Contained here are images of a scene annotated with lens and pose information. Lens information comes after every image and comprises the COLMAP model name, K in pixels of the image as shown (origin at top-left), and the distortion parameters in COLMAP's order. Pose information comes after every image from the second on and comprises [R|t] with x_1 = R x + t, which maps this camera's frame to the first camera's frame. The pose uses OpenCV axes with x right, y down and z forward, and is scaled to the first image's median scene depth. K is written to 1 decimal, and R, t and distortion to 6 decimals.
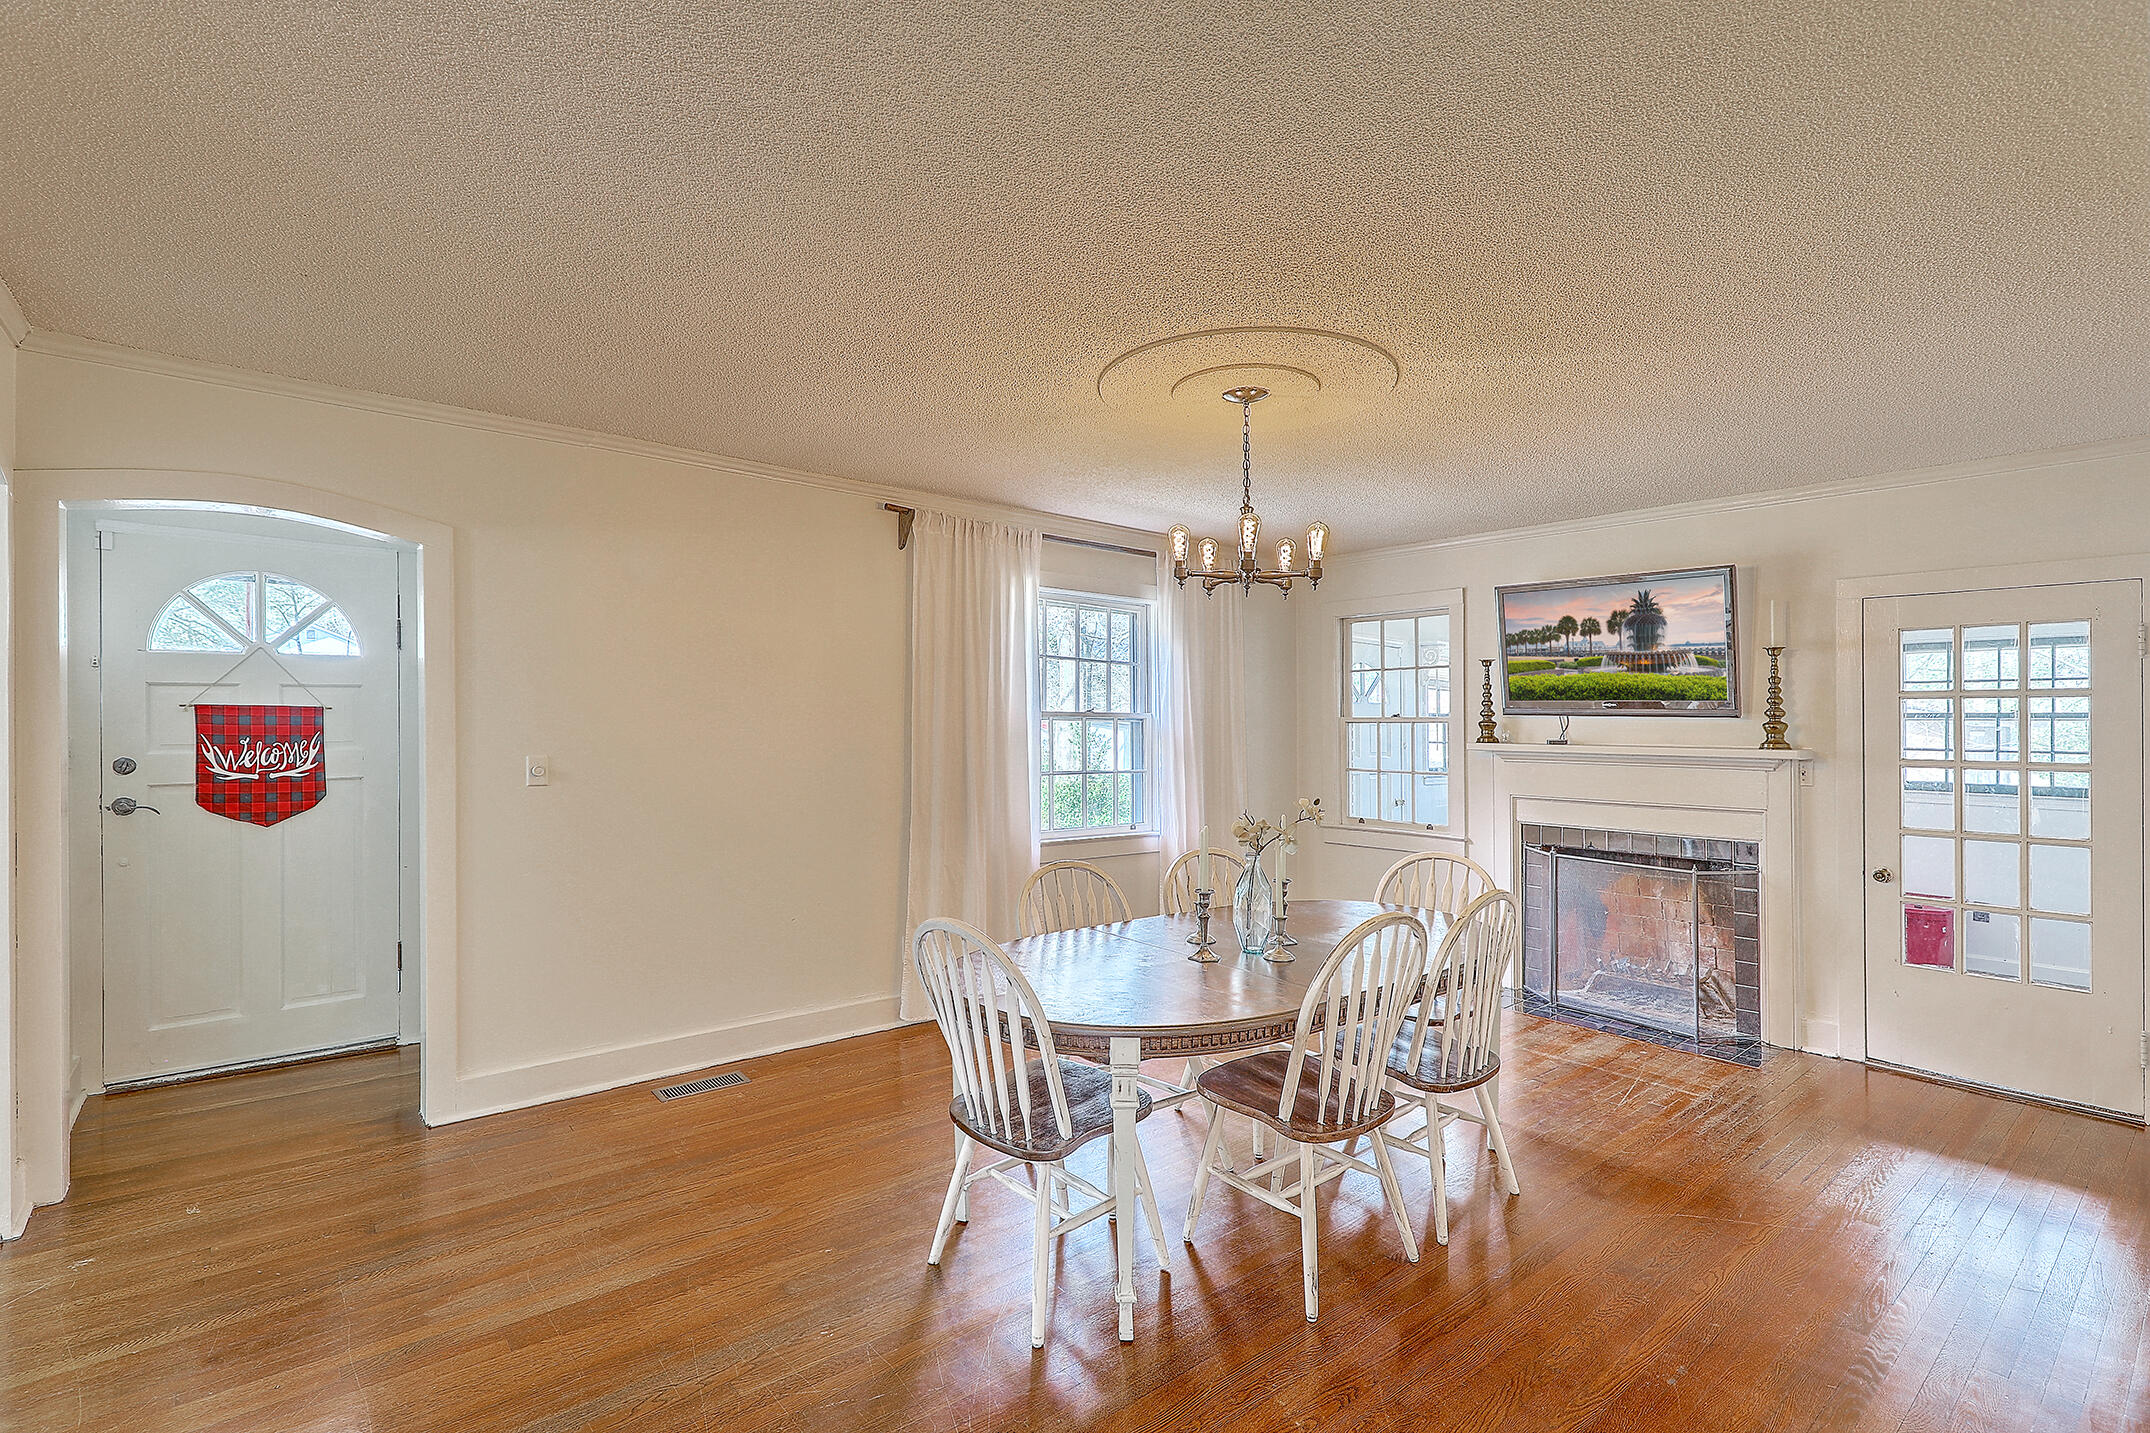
lens RADIAL K [[971.5, 0, 1073.5], [0, 971.5, 727.1], [0, 0, 1]] dist [0.000206, -0.000040]
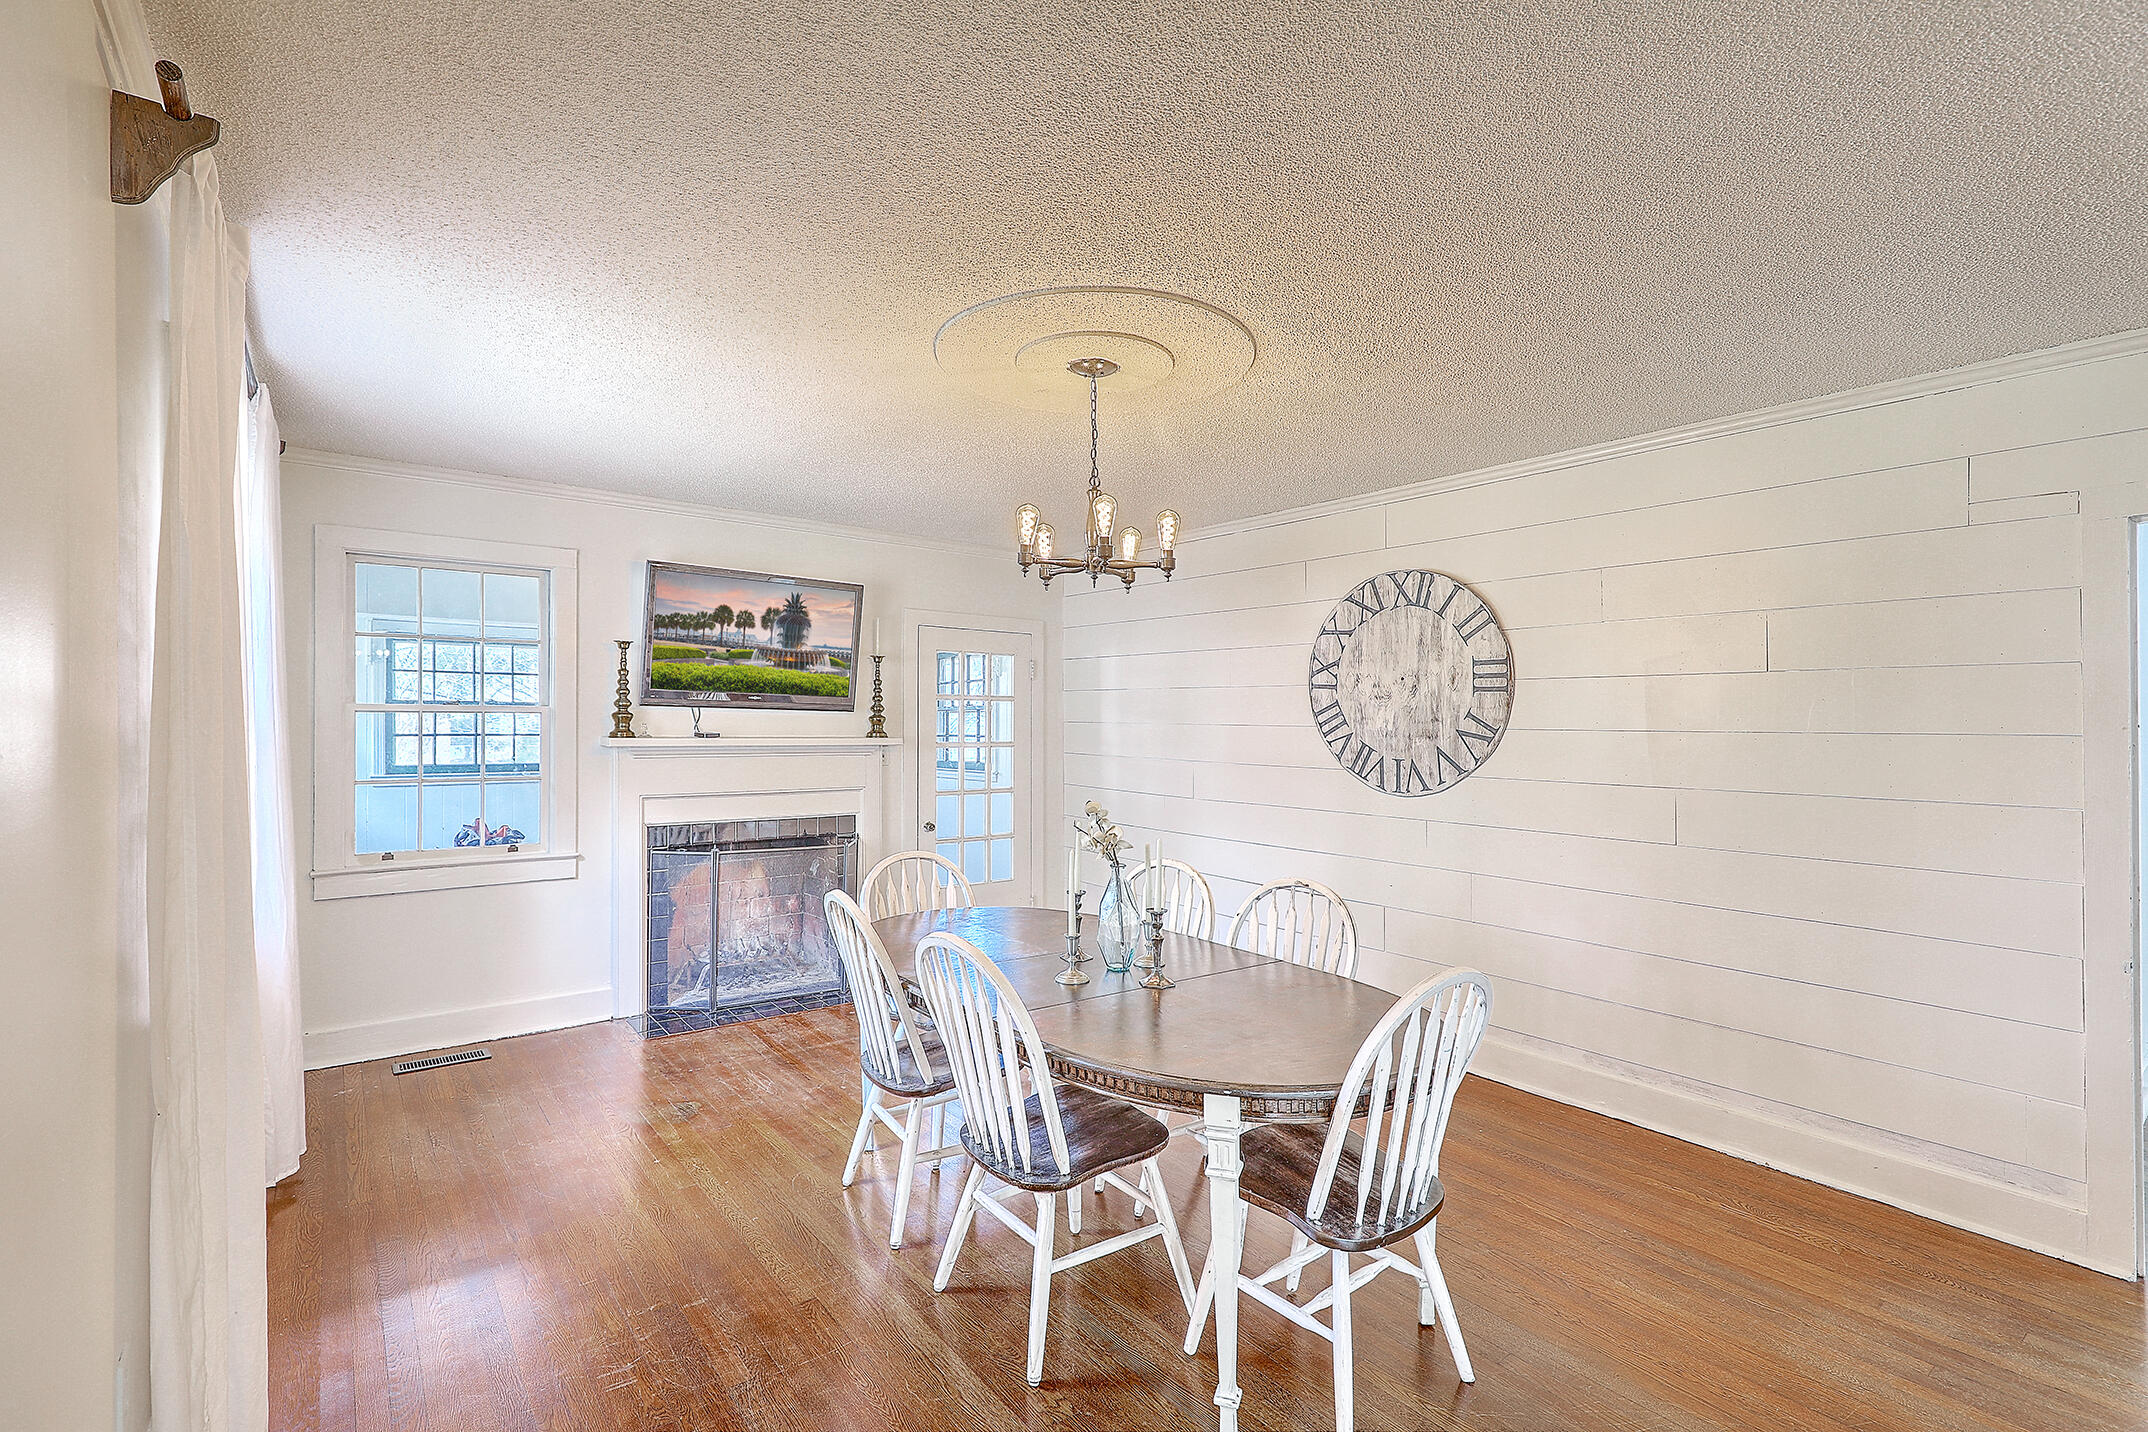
lens RADIAL K [[974.7, 0, 1066.7], [0, 974.7, 710.2], [0, 0, 1]] dist [-0.000450, -0.000343]
pose [[0.028513, 0.004782, 0.999582, -0.468342], [-0.006982, 0.999965, -0.004584, -0.007445], [-0.999569, -0.006849, 0.028546, 0.646747]]
